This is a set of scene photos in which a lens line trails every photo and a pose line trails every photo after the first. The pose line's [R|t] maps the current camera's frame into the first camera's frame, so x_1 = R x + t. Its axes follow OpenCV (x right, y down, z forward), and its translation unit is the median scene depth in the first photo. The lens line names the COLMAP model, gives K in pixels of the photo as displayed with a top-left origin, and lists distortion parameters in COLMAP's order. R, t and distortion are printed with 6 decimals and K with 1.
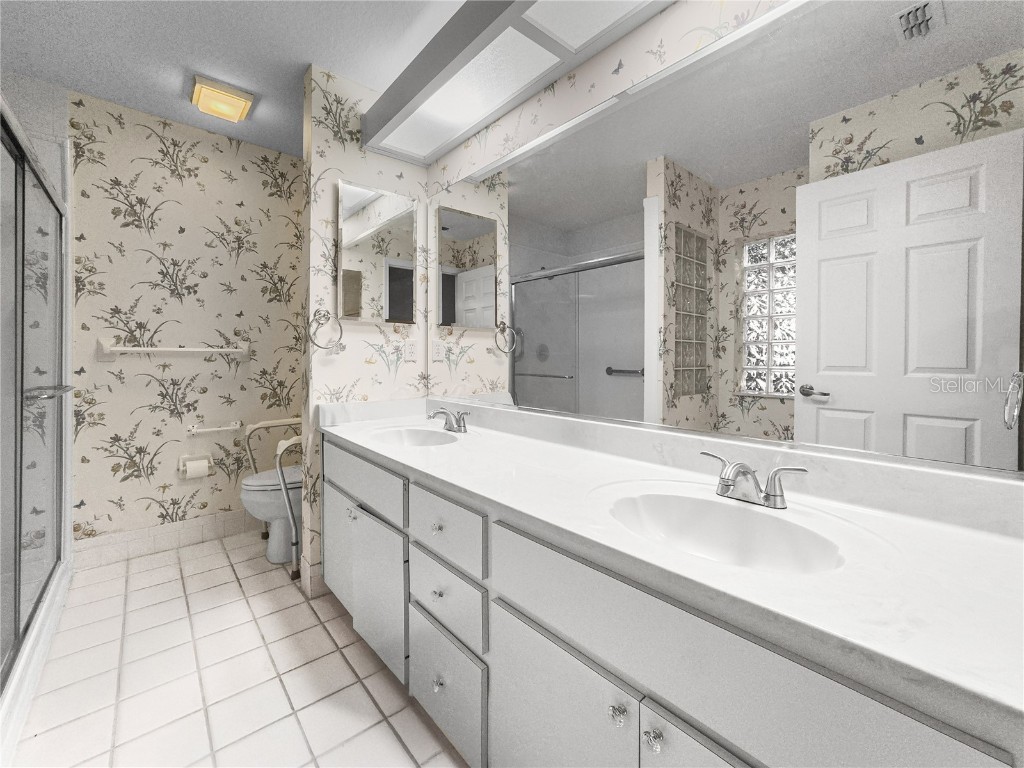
lens RADIAL K [[418.0, 0, 508.6], [0, 418.0, 356.5], [0, 0, 1]] dist [-0.020845, 0.006490]
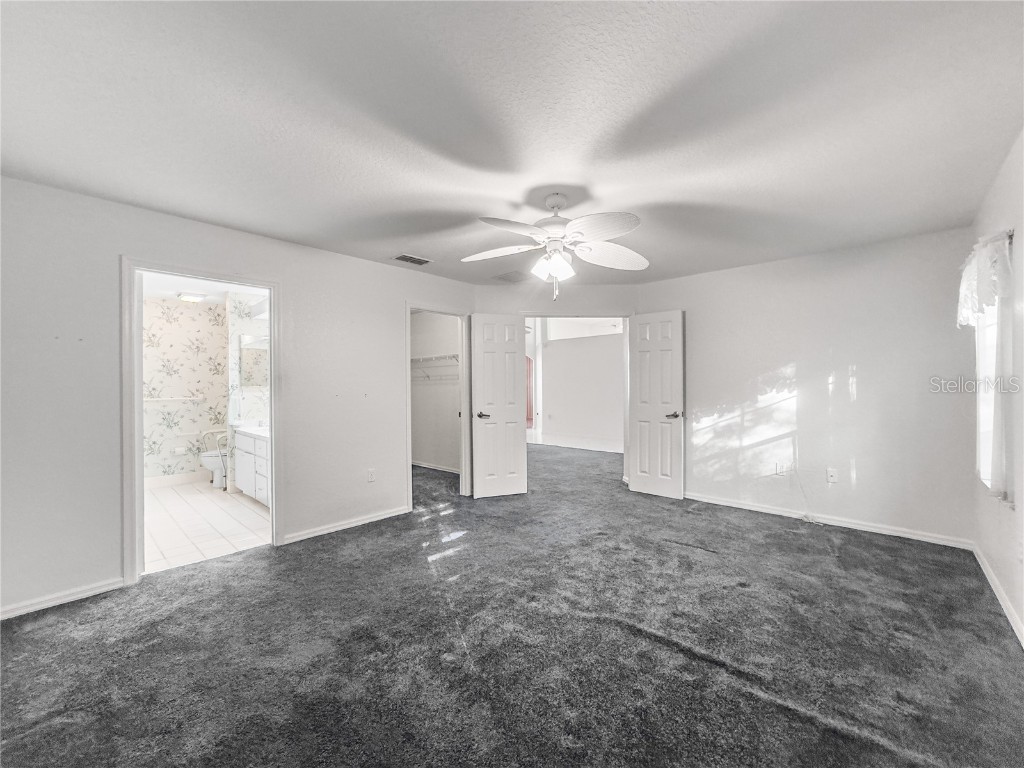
lens RADIAL K [[418.0, 0, 511.2], [0, 418.0, 388.5], [0, 0, 1]] dist [-0.020845, 0.006490]
pose [[0.995029, -0.007597, 0.099296, 0.850926], [0.007277, 0.999967, 0.003588, -0.068118], [-0.099320, -0.002848, 0.995051, -1.466722]]
